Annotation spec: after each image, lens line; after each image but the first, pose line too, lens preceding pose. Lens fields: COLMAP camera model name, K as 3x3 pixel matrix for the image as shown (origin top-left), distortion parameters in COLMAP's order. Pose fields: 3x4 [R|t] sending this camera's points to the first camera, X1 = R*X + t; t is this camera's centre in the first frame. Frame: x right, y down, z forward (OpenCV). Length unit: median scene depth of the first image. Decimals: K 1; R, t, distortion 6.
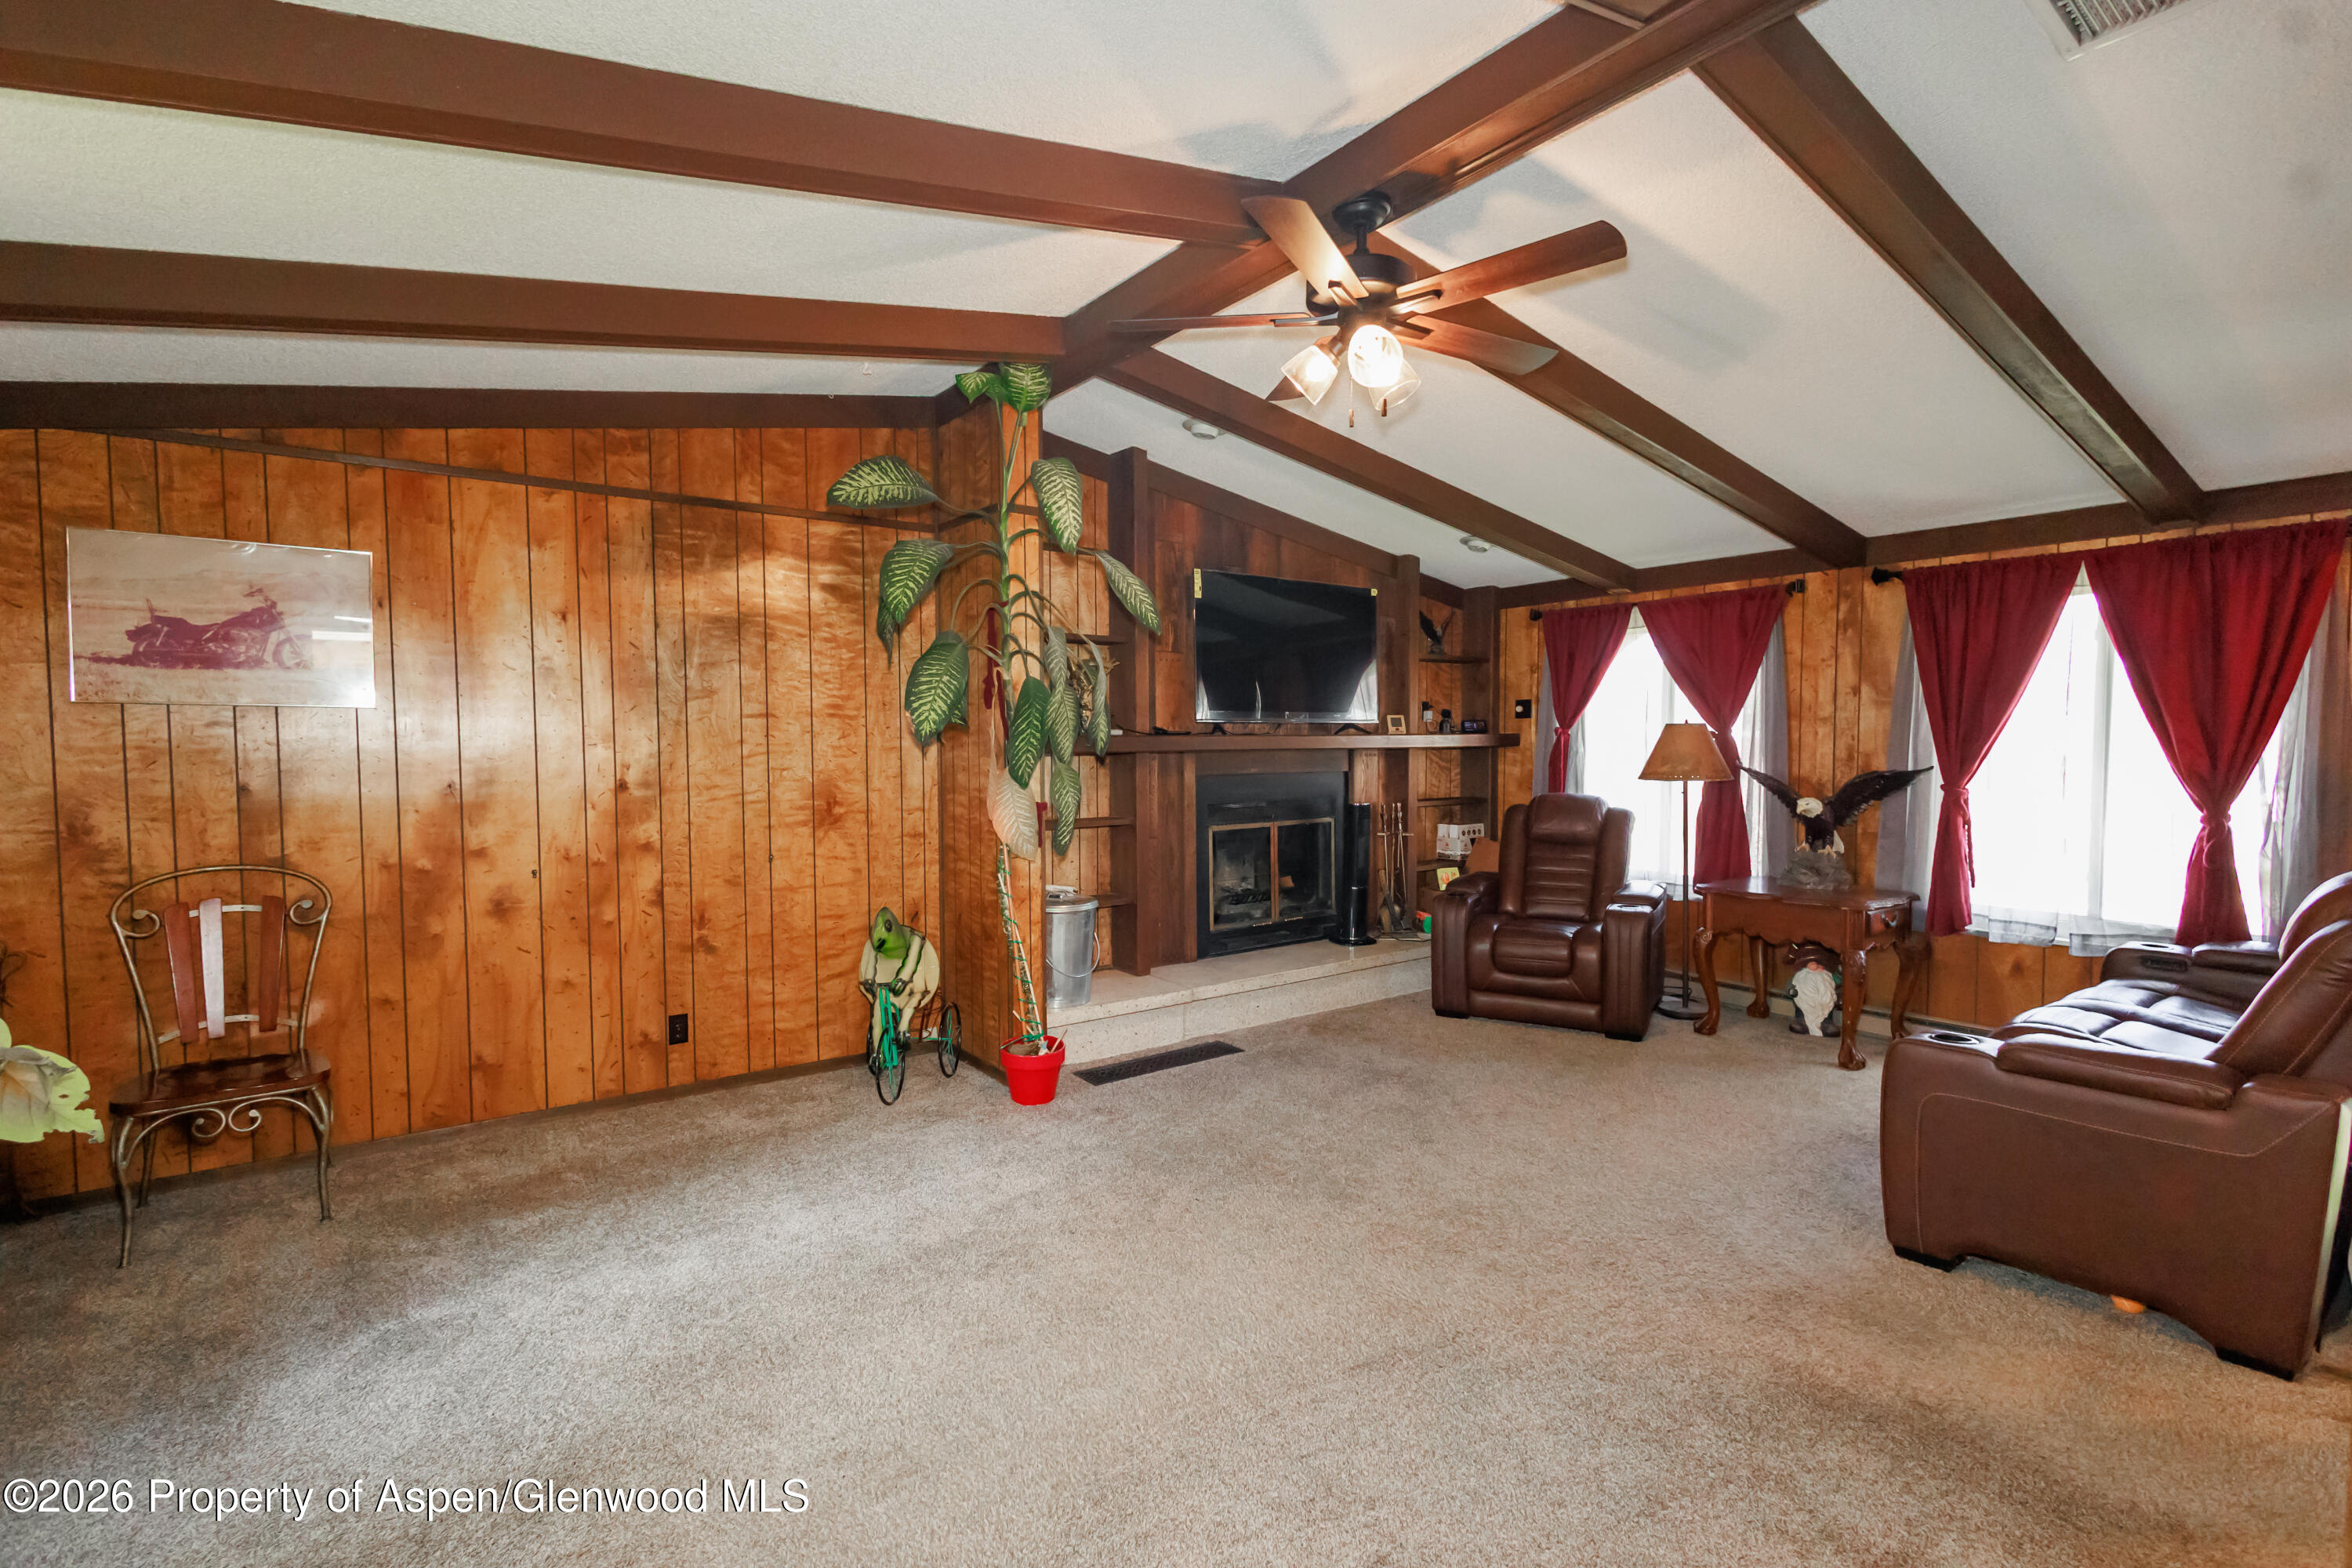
lens RADIAL K [[1092.5, 0, 1145.0], [0, 1092.5, 794.8], [0, 0, 1]] dist [0.007414, 0.000584]
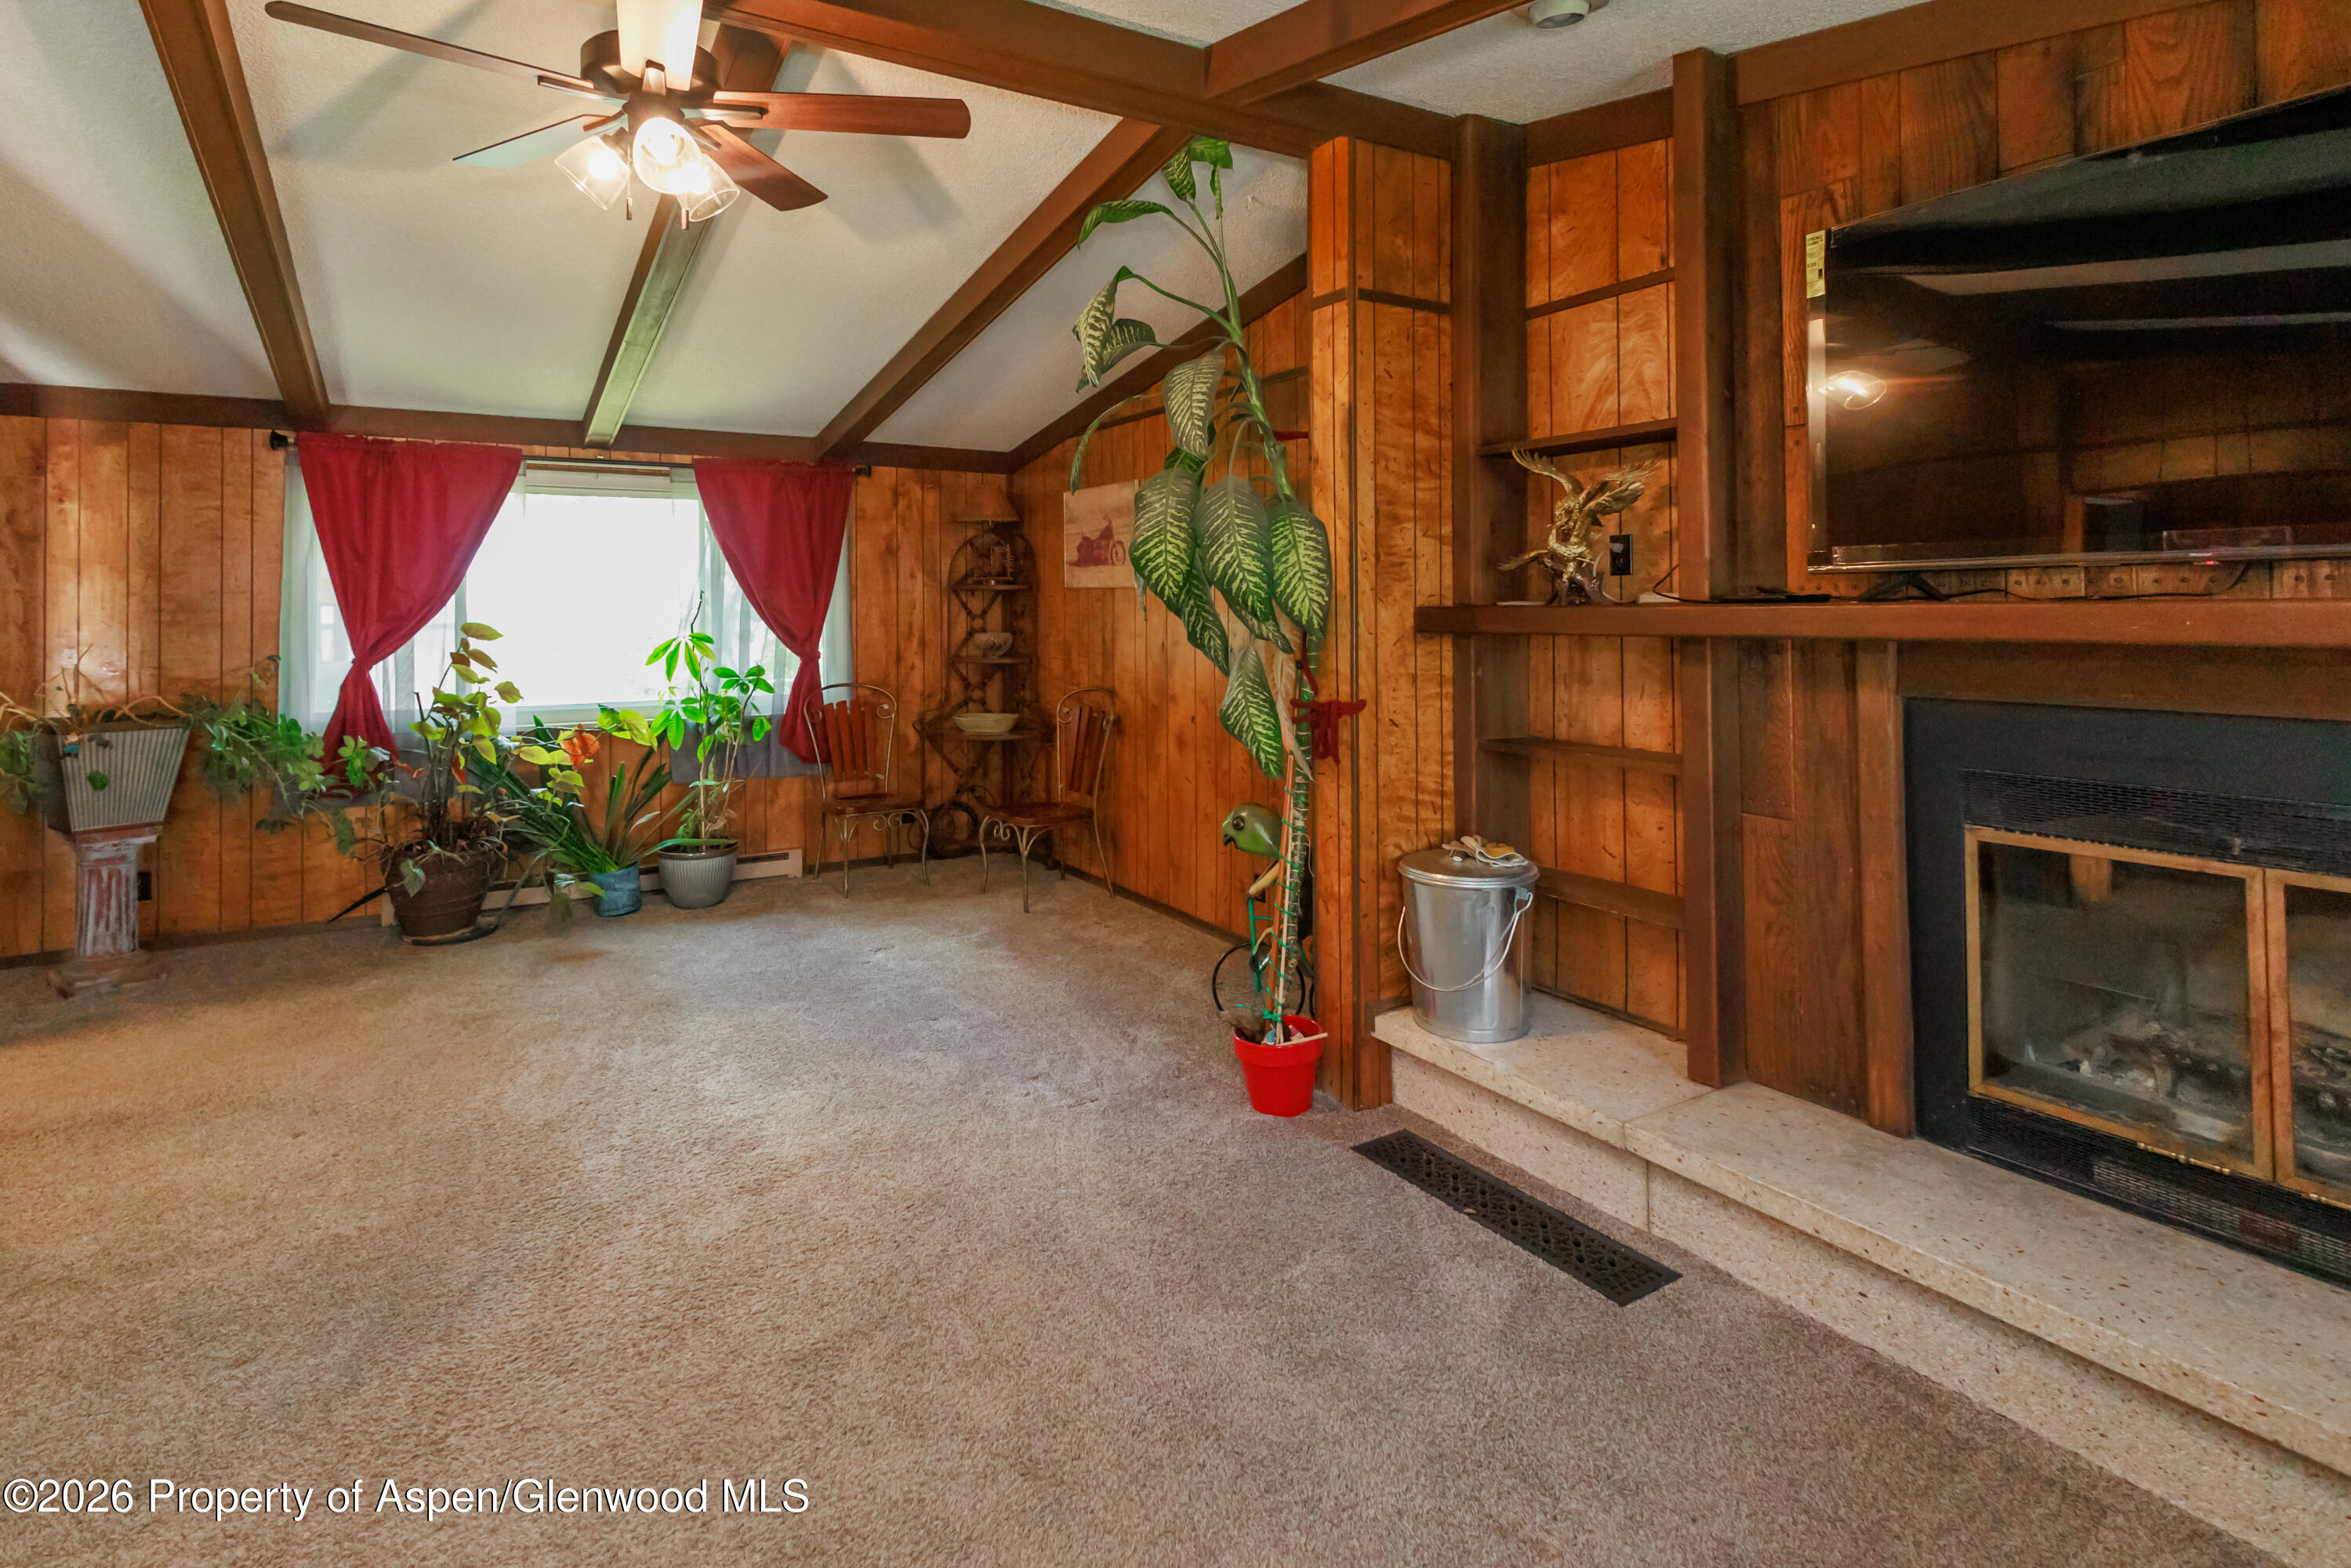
lens RADIAL K [[1155.3, 0, 1173.3], [0, 1155.3, 606.8], [0, 0, 1]] dist [0.001648, 0.000101]
pose [[-0.069248, 0.004224, -0.997591, 0.541421], [-0.044893, 0.998965, 0.007346, -0.045097], [0.996589, 0.045294, -0.068986, 0.783602]]
